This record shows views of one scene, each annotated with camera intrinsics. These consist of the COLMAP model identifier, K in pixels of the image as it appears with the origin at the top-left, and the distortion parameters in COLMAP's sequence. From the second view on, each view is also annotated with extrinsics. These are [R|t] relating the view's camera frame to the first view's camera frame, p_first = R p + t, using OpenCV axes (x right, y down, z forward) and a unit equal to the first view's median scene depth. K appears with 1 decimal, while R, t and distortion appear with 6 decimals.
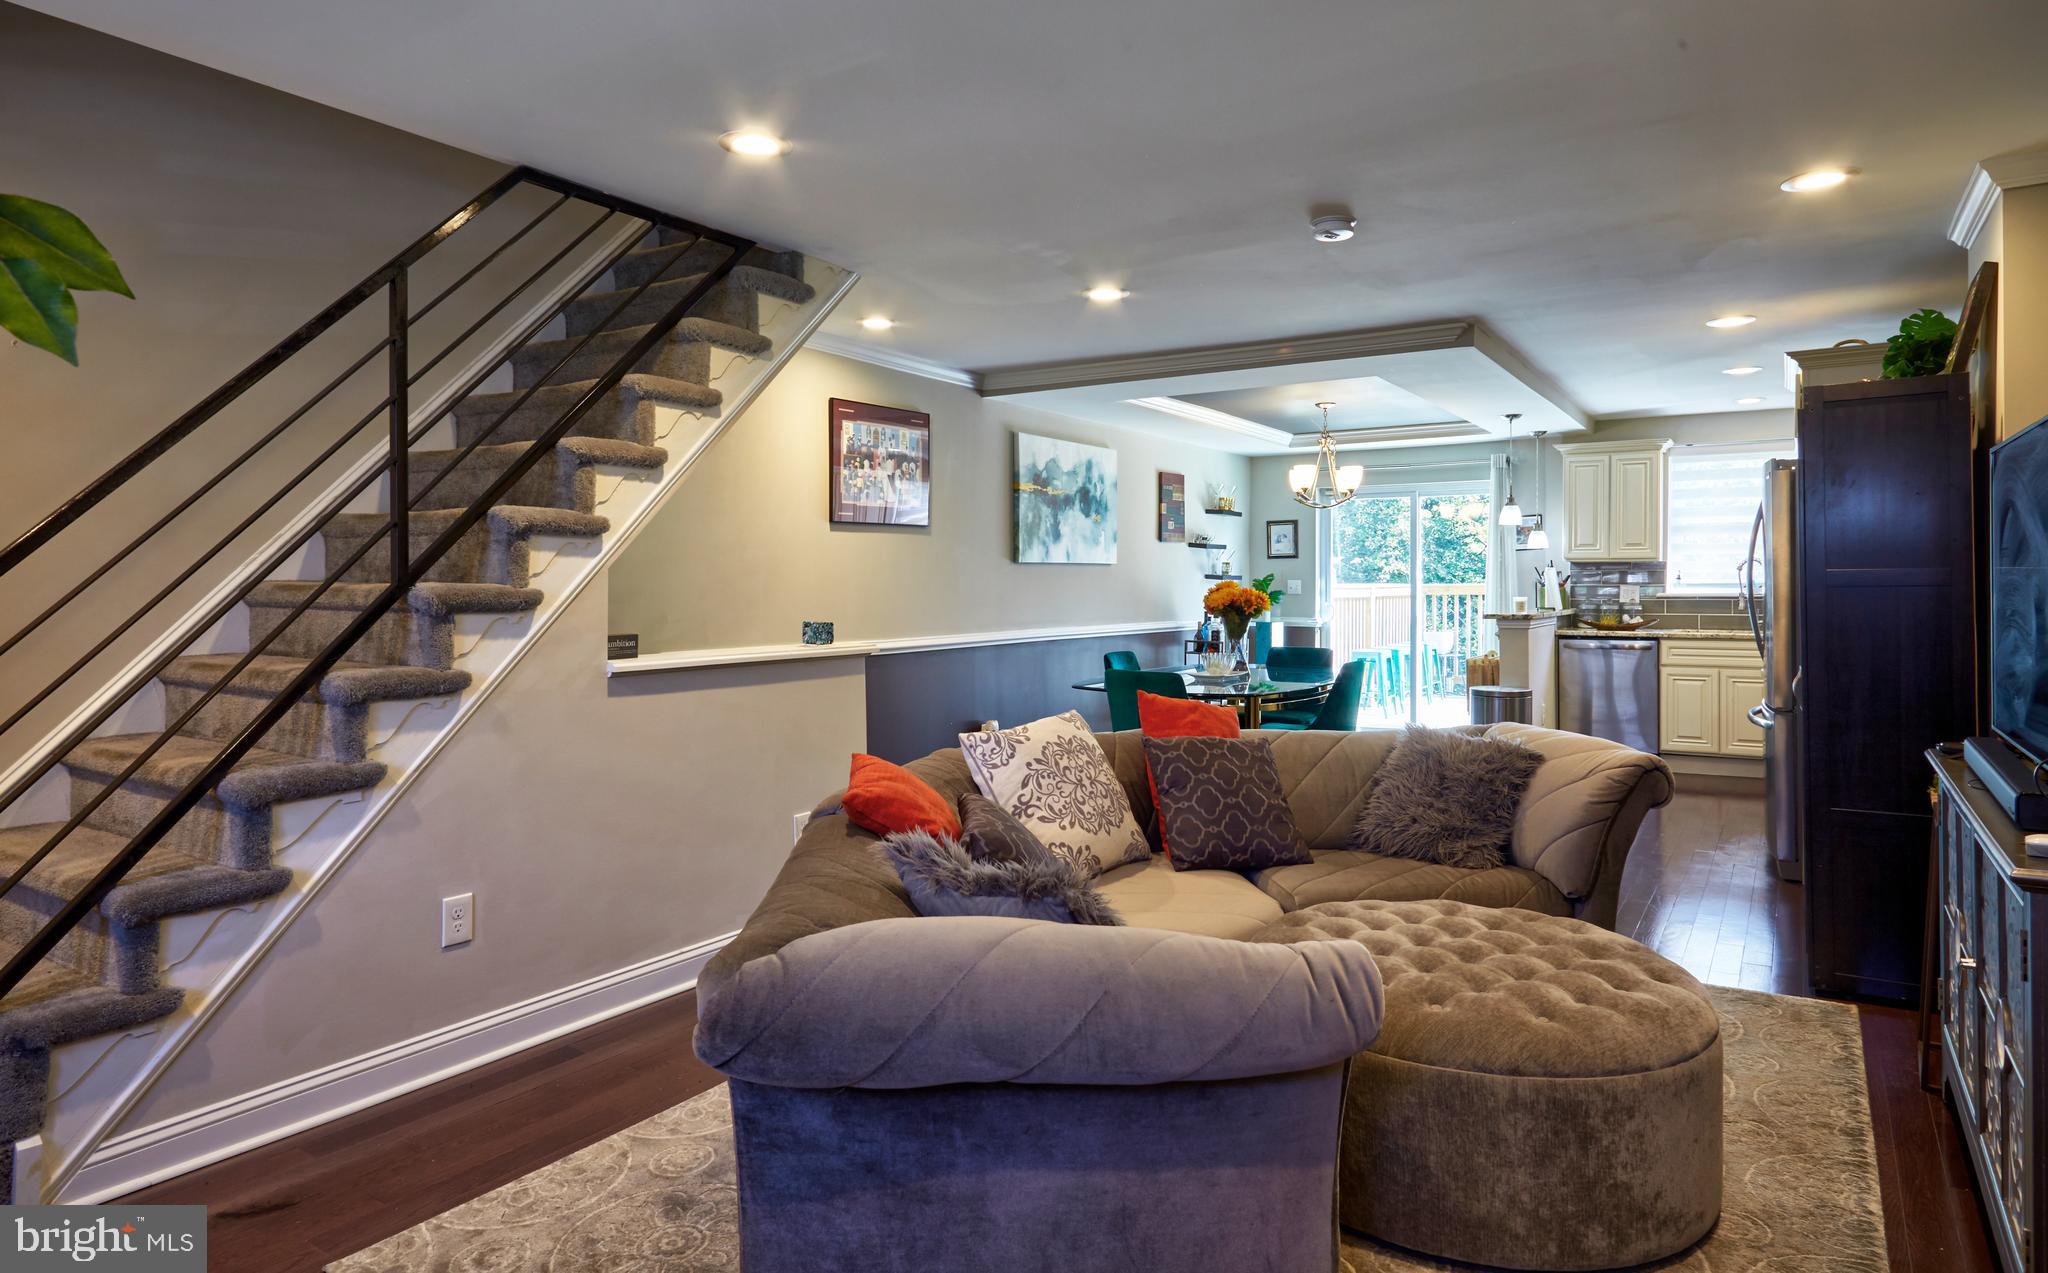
lens RADIAL K [[1223.5, 0, 1004.3], [0, 1223.5, 589.3], [0, 0, 1]] dist [-0.001064, 0.000183]
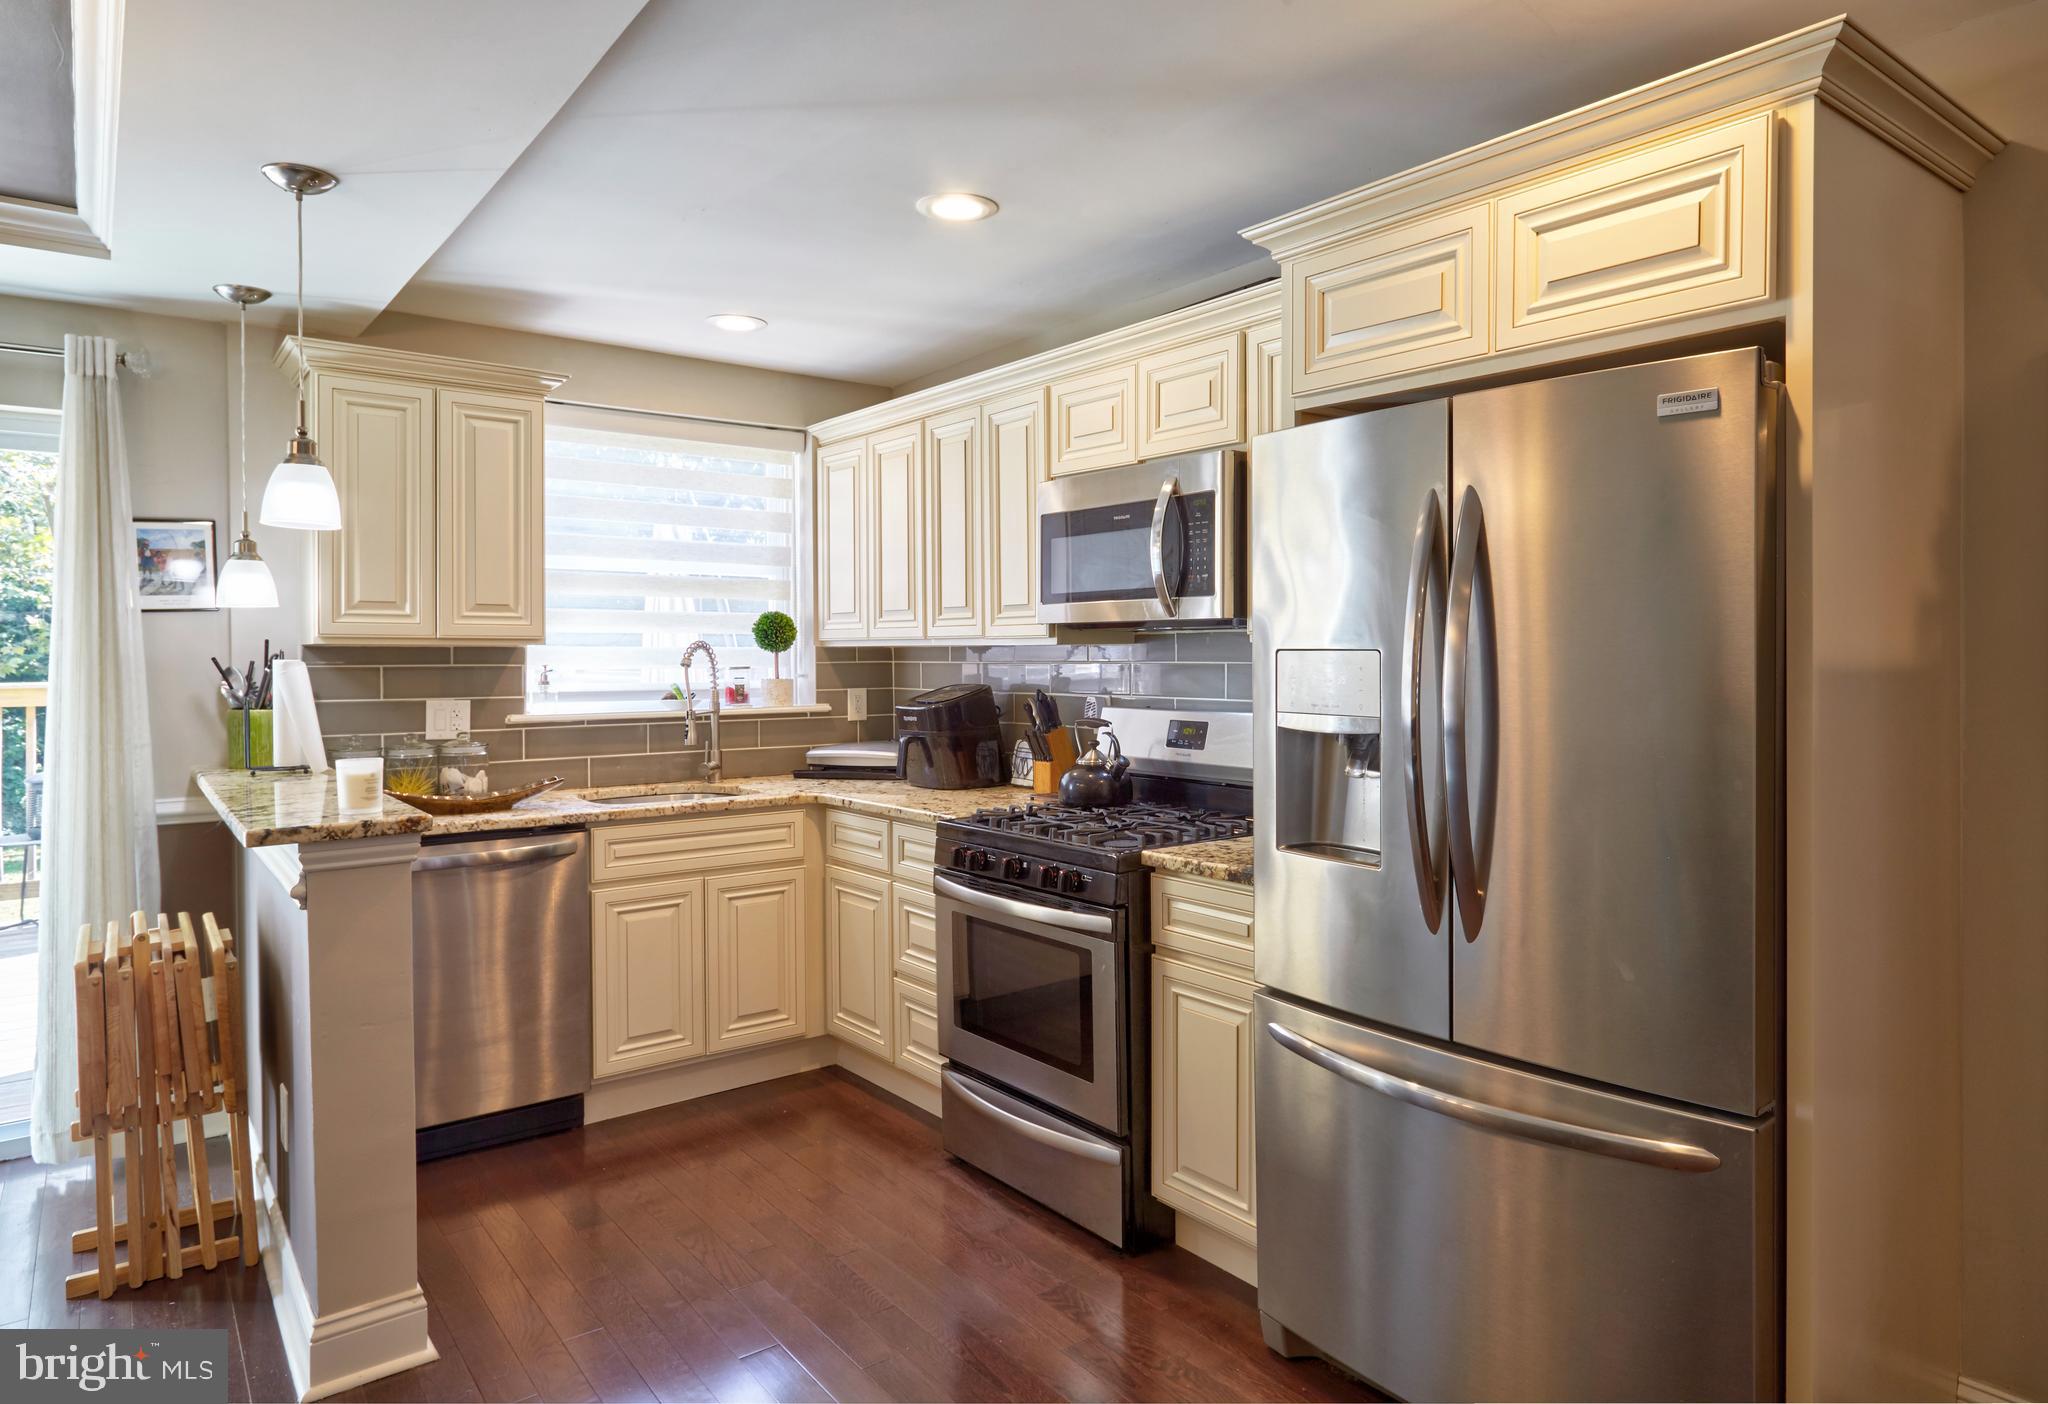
lens RADIAL K [[1248.2, 0, 1097.9], [0, 1248.2, 669.1], [0, 0, 1]] dist [-0.002740, -0.000808]
pose [[0.310929, -0.009590, 0.950385, 0.165787], [0.009121, 0.999933, 0.007106, -0.016021], [-0.950389, 0.006459, 0.310996, 0.671318]]
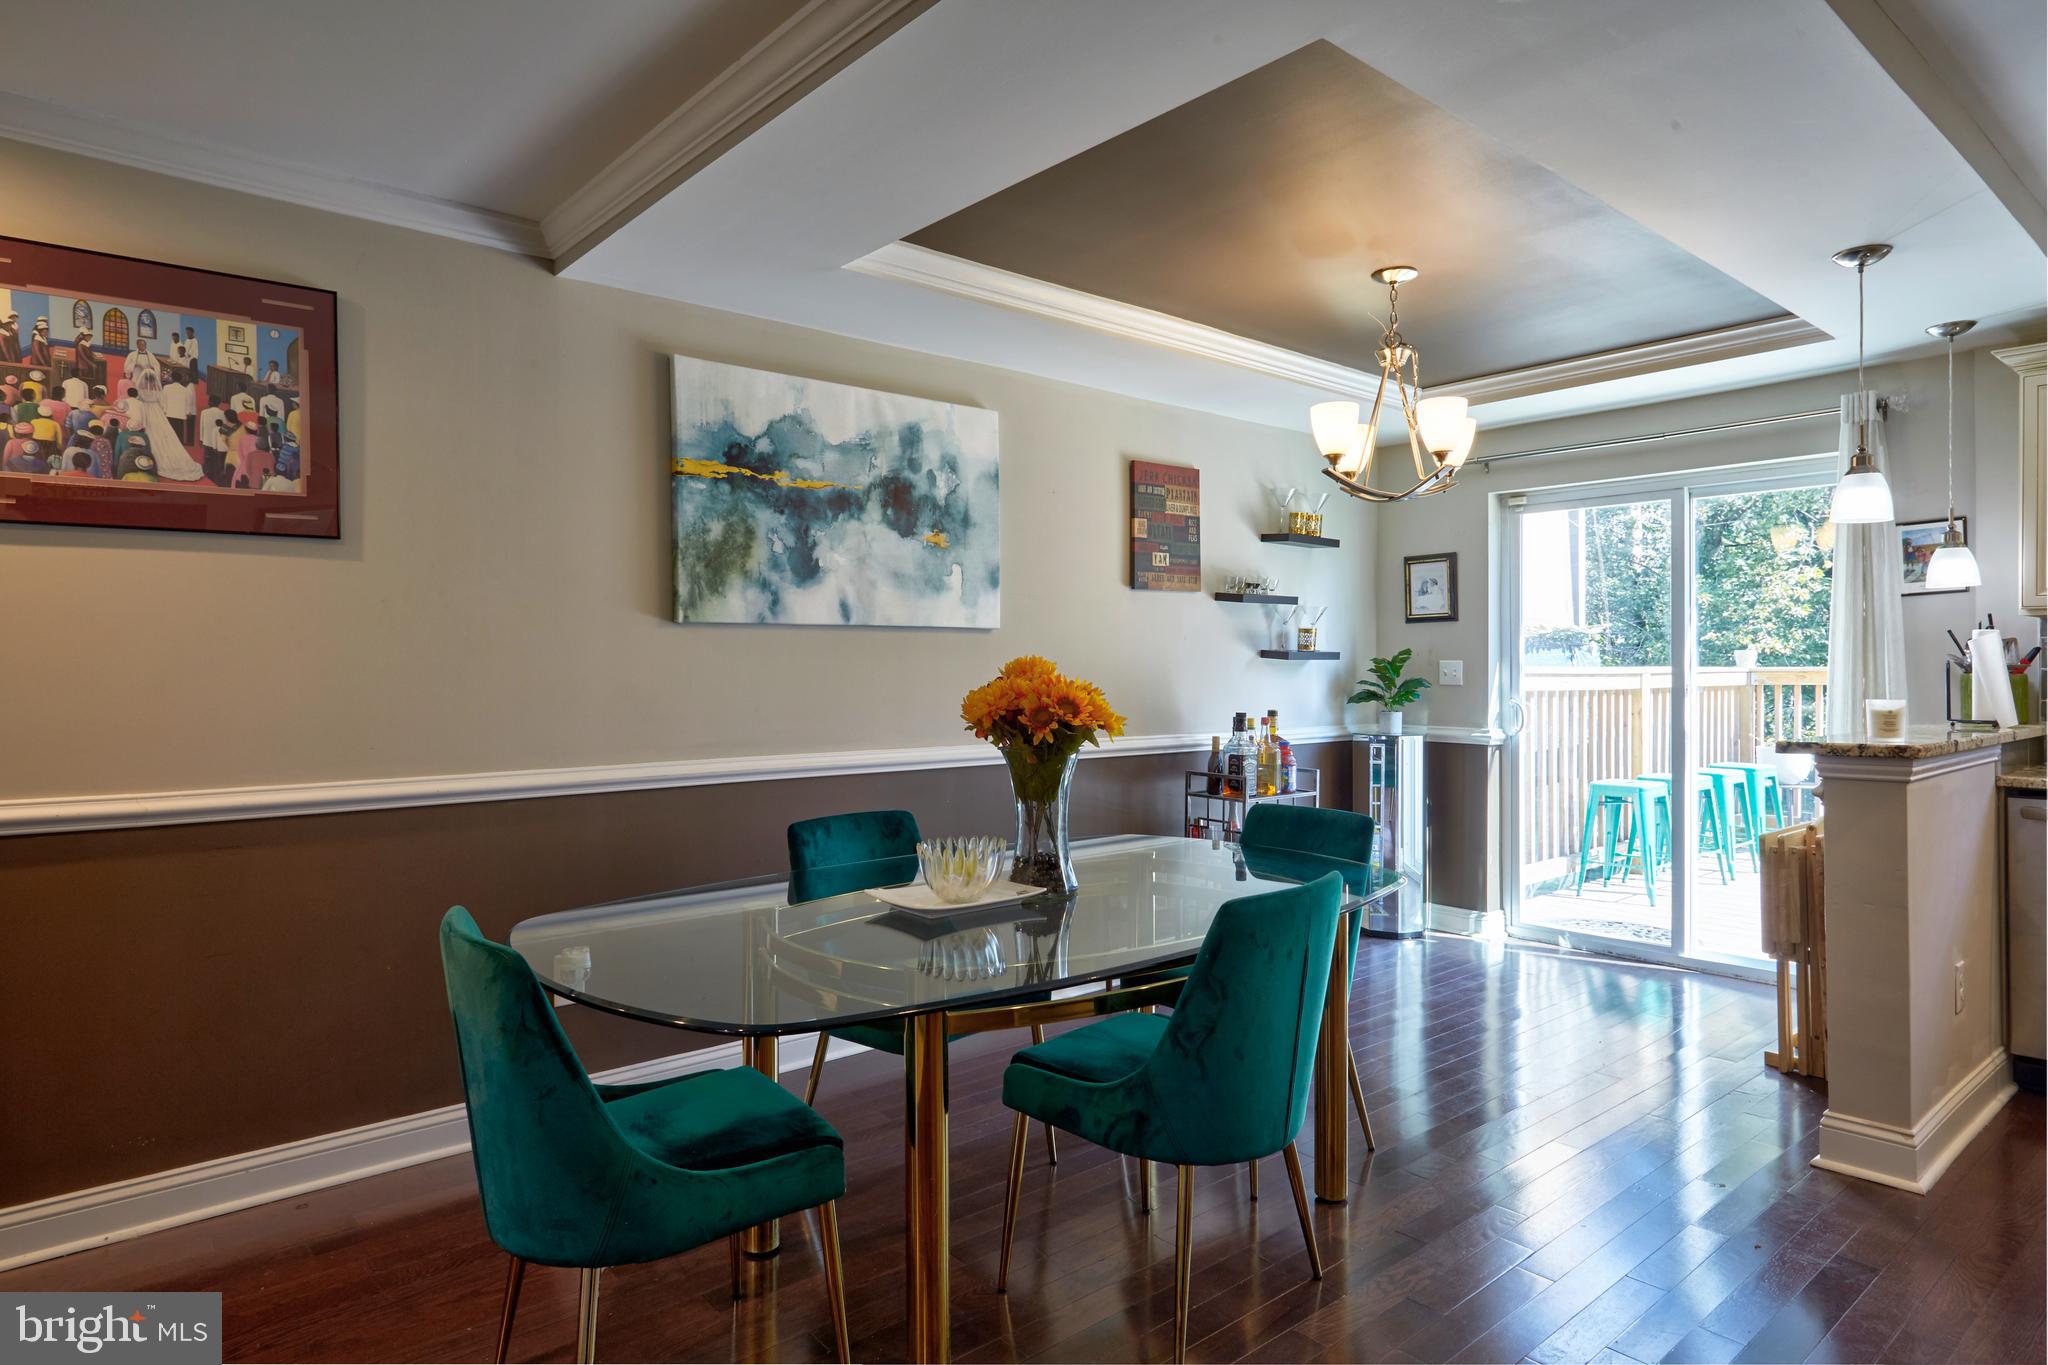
lens RADIAL K [[1178.6, 0, 1025.8], [0, 1178.6, 667.4], [0, 0, 1]] dist [-0.002653, 0.001141]
pose [[0.960441, -0.000178, -0.278484, 0.242333], [-0.001174, 0.999988, -0.004689, -0.001800], [0.278481, 0.004831, 0.960429, 0.517665]]
